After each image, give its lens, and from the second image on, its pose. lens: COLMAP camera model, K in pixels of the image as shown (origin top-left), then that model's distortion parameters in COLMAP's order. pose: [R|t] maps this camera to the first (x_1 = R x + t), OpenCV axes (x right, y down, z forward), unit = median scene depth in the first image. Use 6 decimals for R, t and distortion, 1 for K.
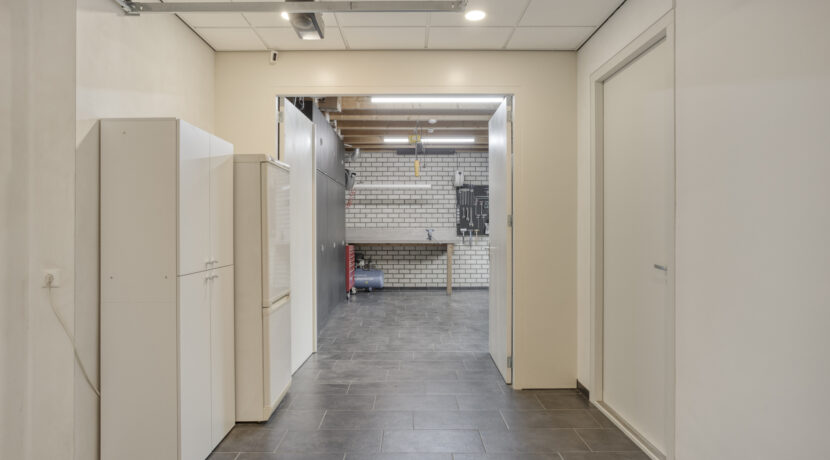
lens RADIAL K [[447.9, 0, 408.8], [0, 447.9, 227.1], [0, 0, 1]] dist [-0.018504, 0.001372]
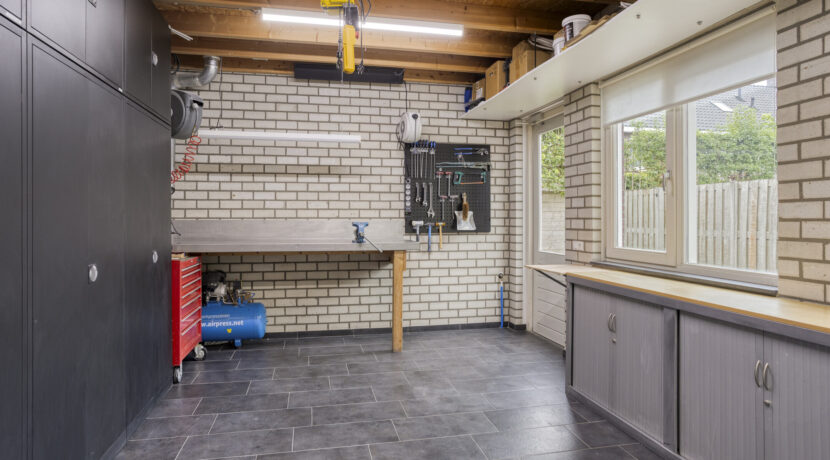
lens RADIAL K [[459.7, 0, 406.9], [0, 459.7, 225.2], [0, 0, 1]] dist [-0.052651, 0.044858]
pose [[0.978641, 0.001110, 0.205575, -0.006380], [-0.004041, 0.999896, 0.013839, 0.000706], [-0.205538, -0.014374, 0.978544, 0.449748]]
